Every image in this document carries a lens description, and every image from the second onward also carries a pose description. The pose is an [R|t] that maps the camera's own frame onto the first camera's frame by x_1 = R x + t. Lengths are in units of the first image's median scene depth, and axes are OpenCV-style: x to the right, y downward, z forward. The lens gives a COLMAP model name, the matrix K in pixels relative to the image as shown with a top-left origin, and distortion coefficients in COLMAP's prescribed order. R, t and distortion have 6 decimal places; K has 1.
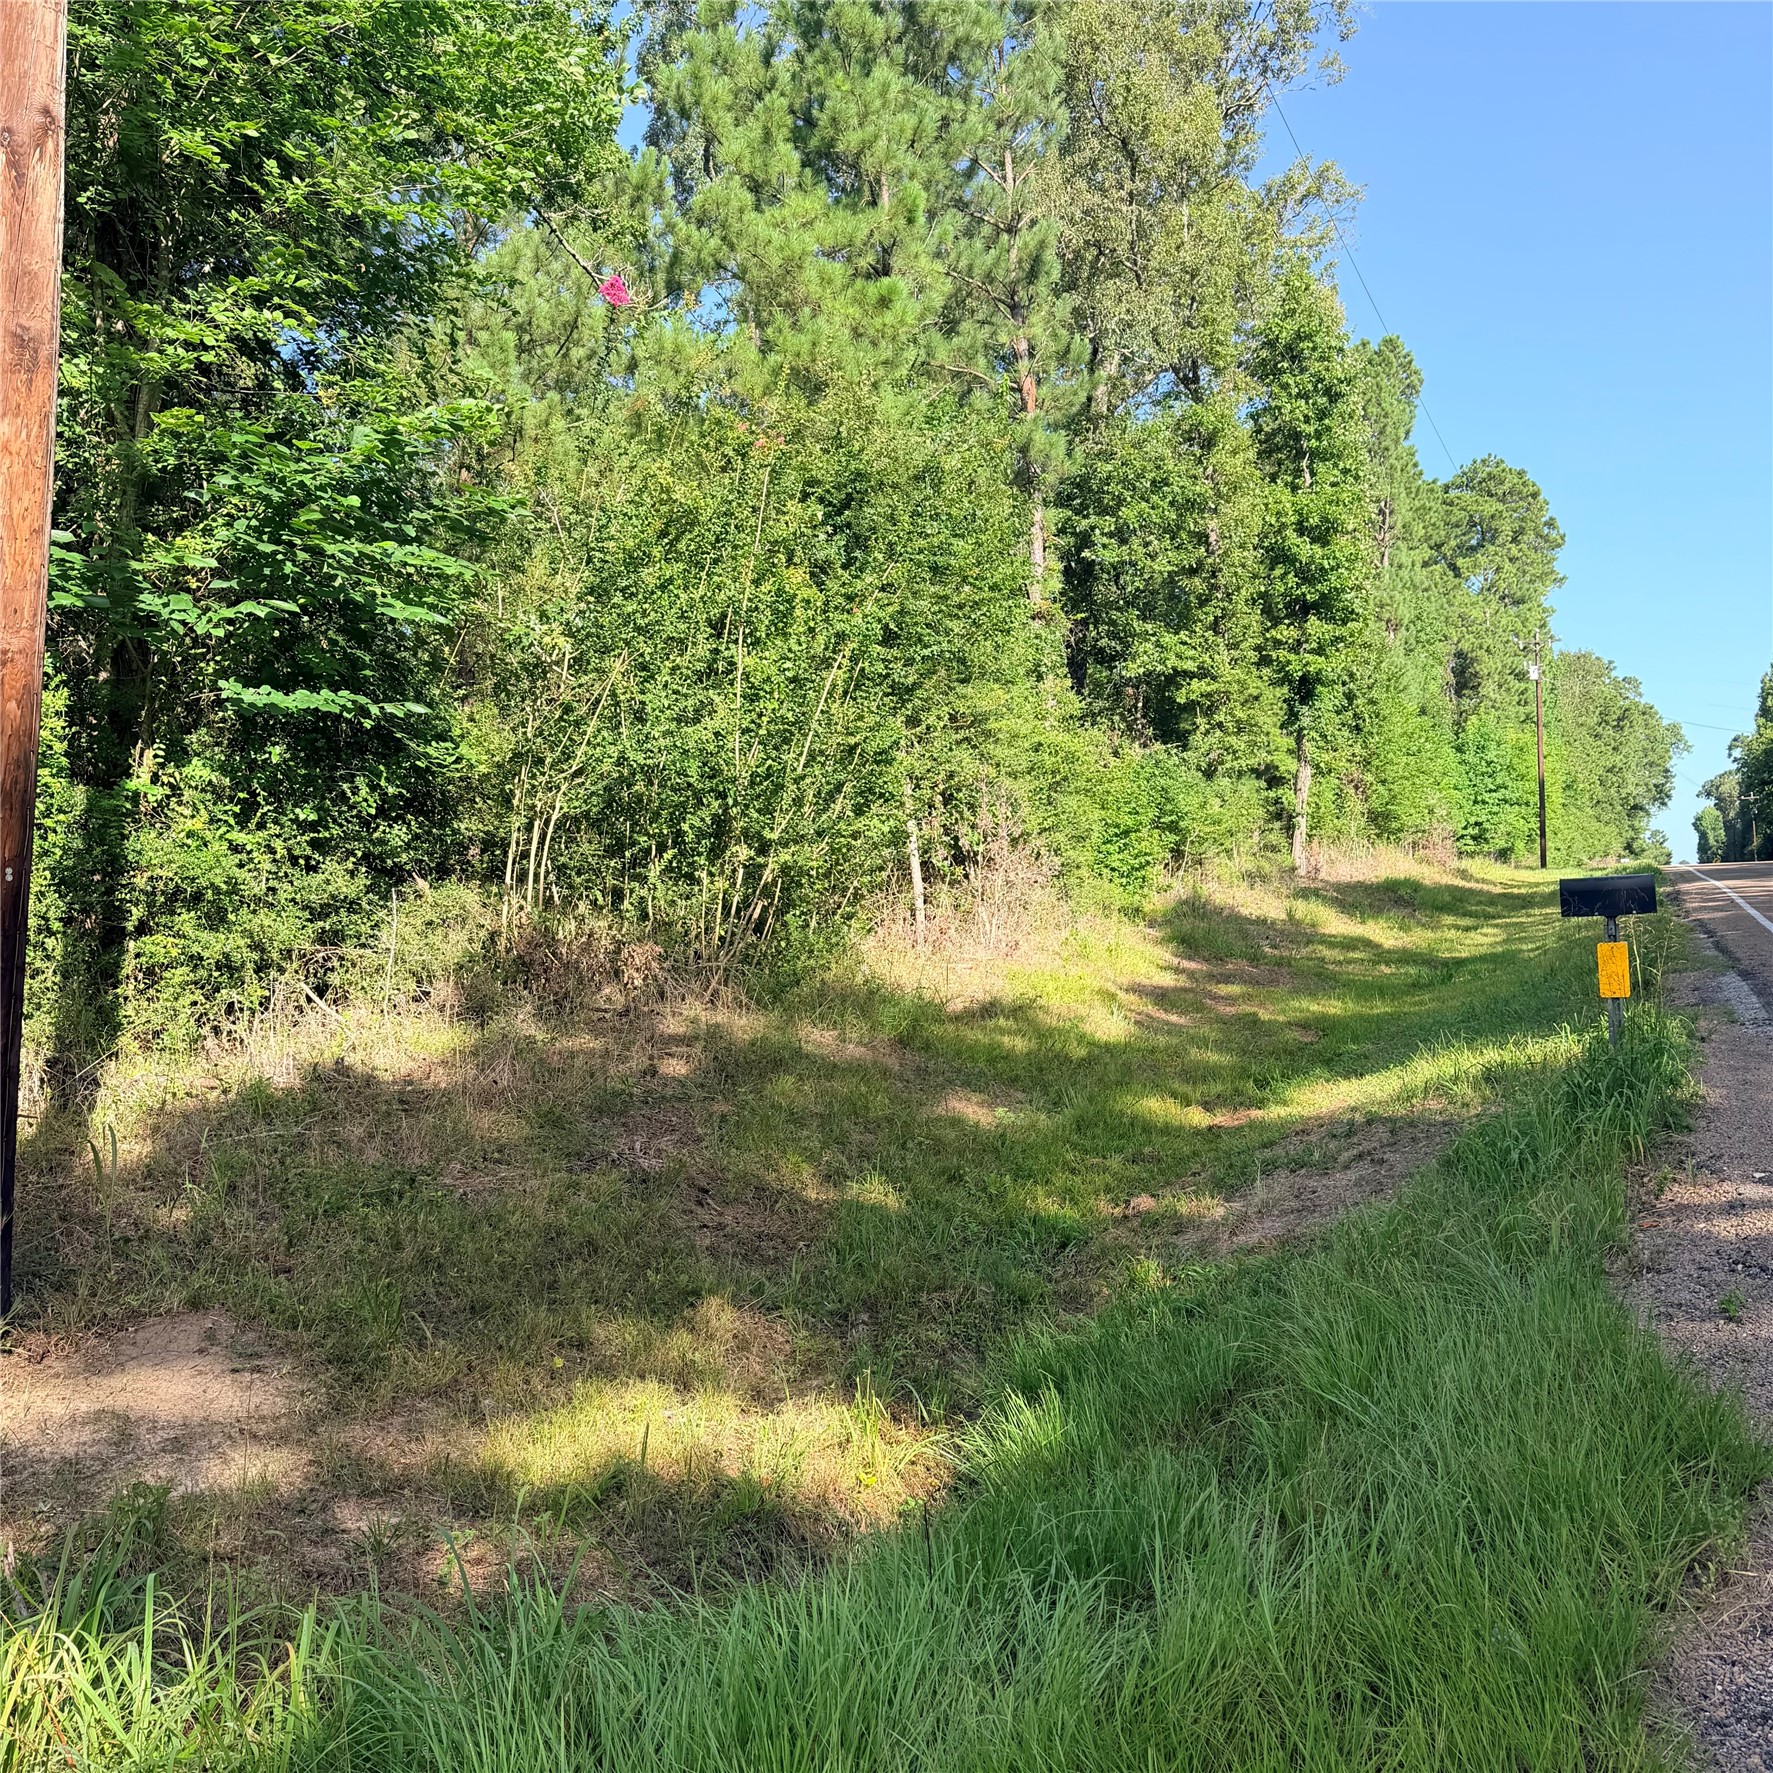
lens RADIAL K [[1615.0, 0, 873.7], [0, 1615.0, 893.7], [0, 0, 1]] dist [0.183934, -0.391023]
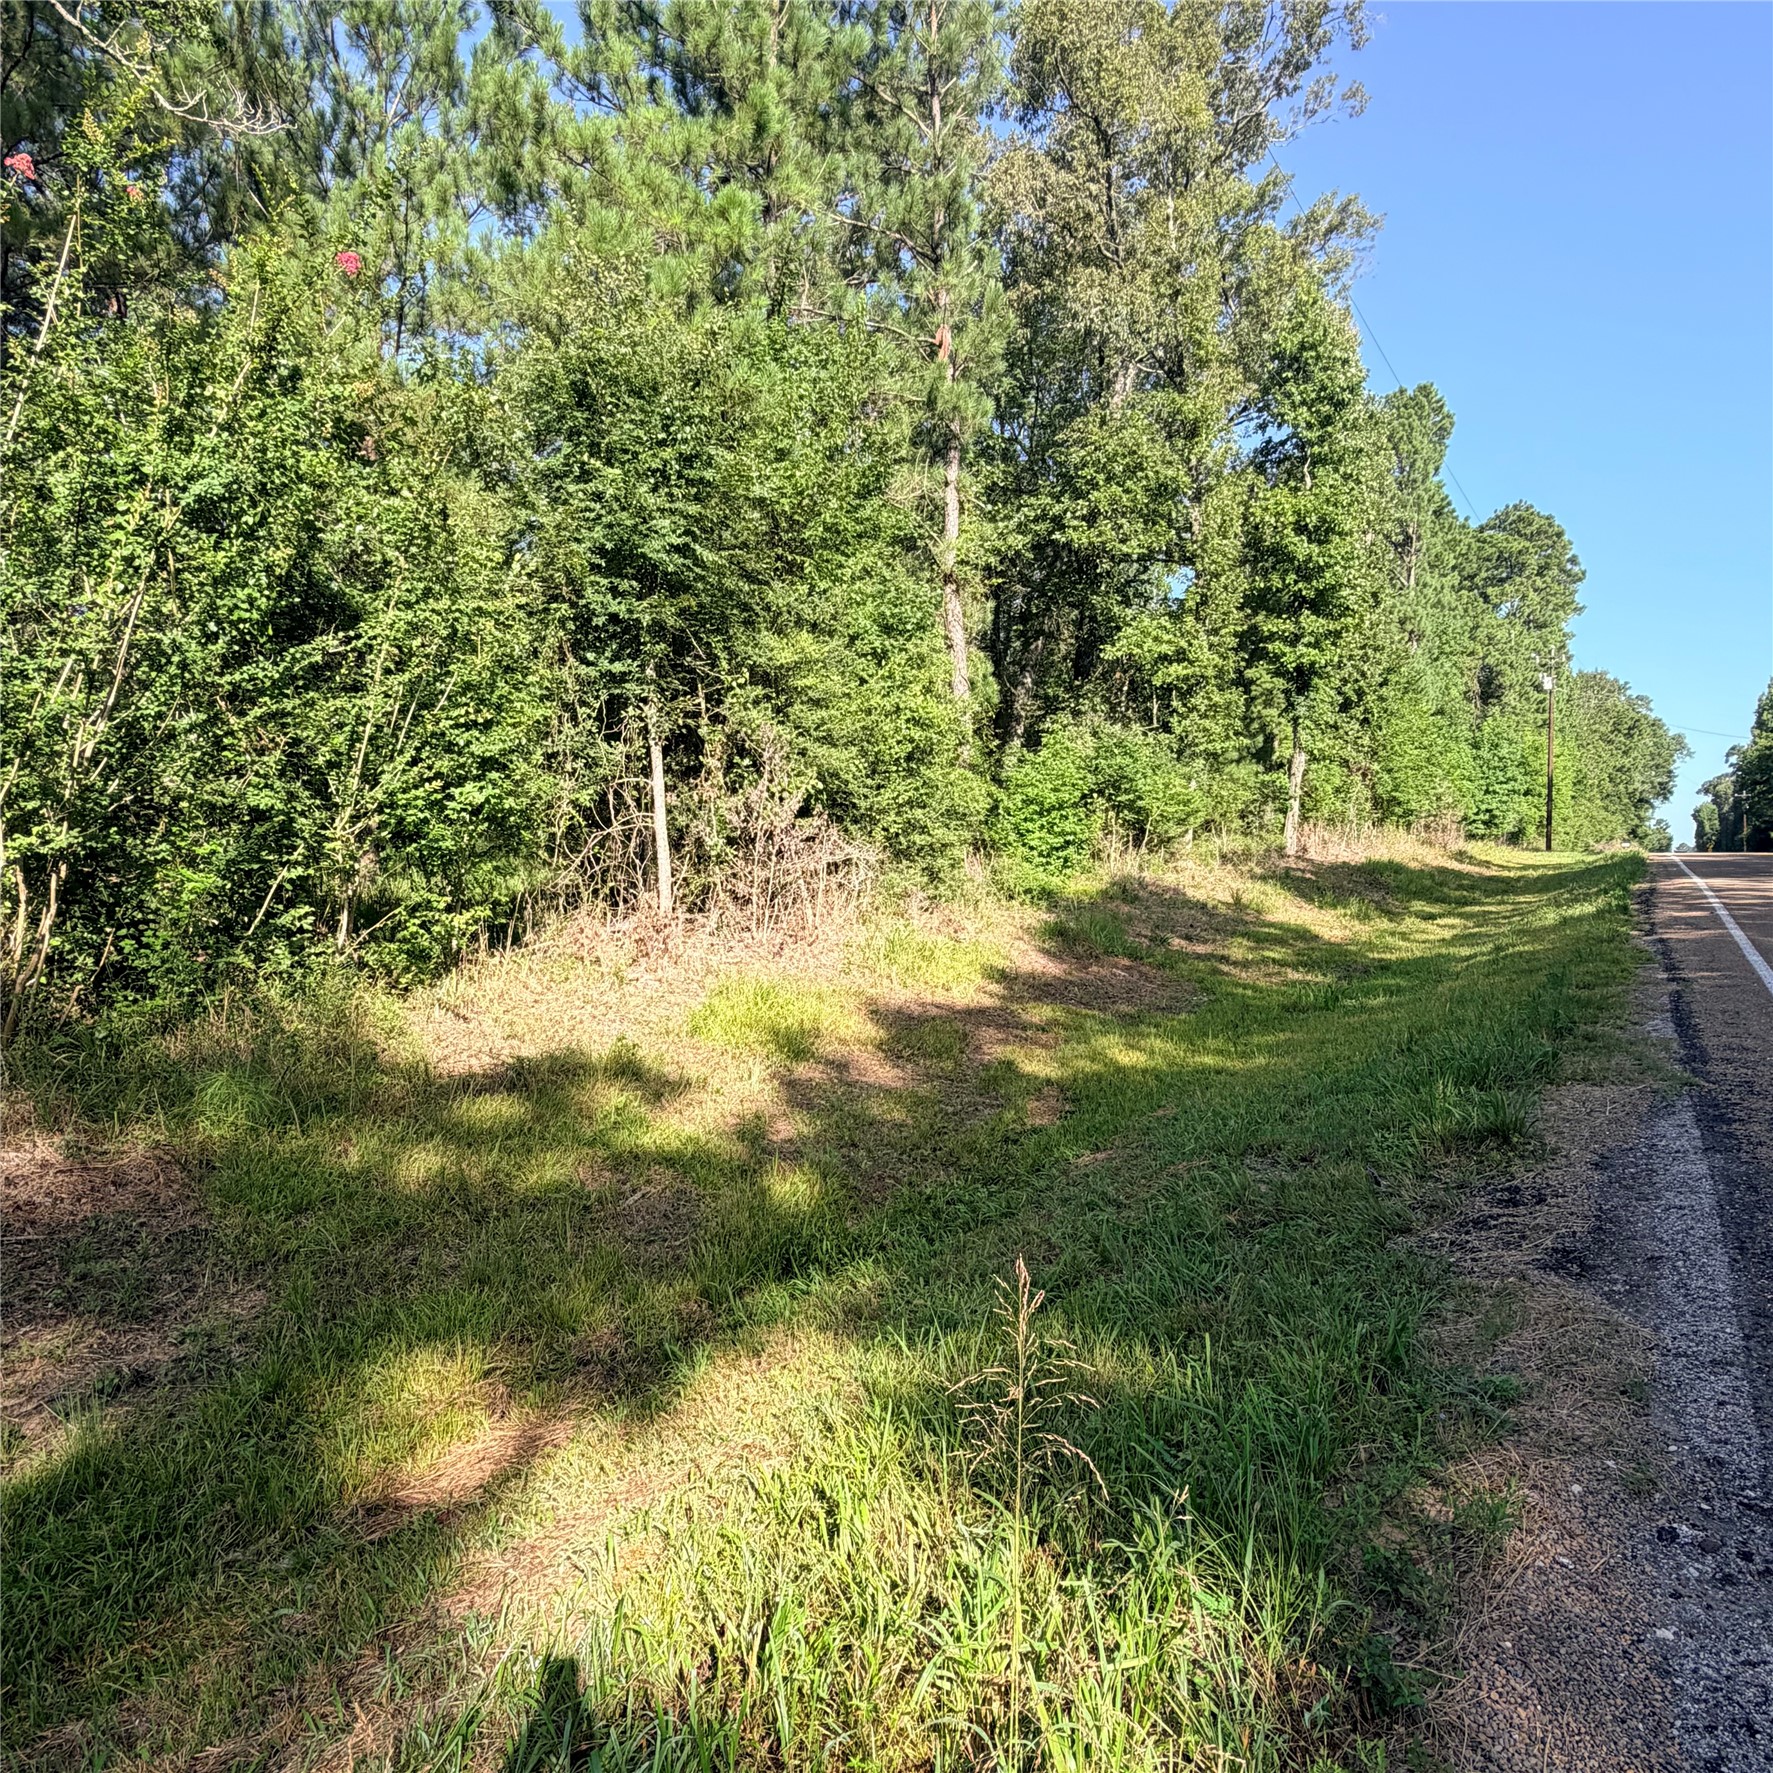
lens RADIAL K [[1188.3, 0, 890.0], [0, 1188.3, 898.2], [0, 0, 1]] dist [-0.002998, 0.004530]
pose [[0.990948, 0.032687, -0.130205, 0.273666], [-0.027336, 0.998715, 0.042673, -0.022737], [0.131432, -0.038727, 0.990568, 0.502417]]
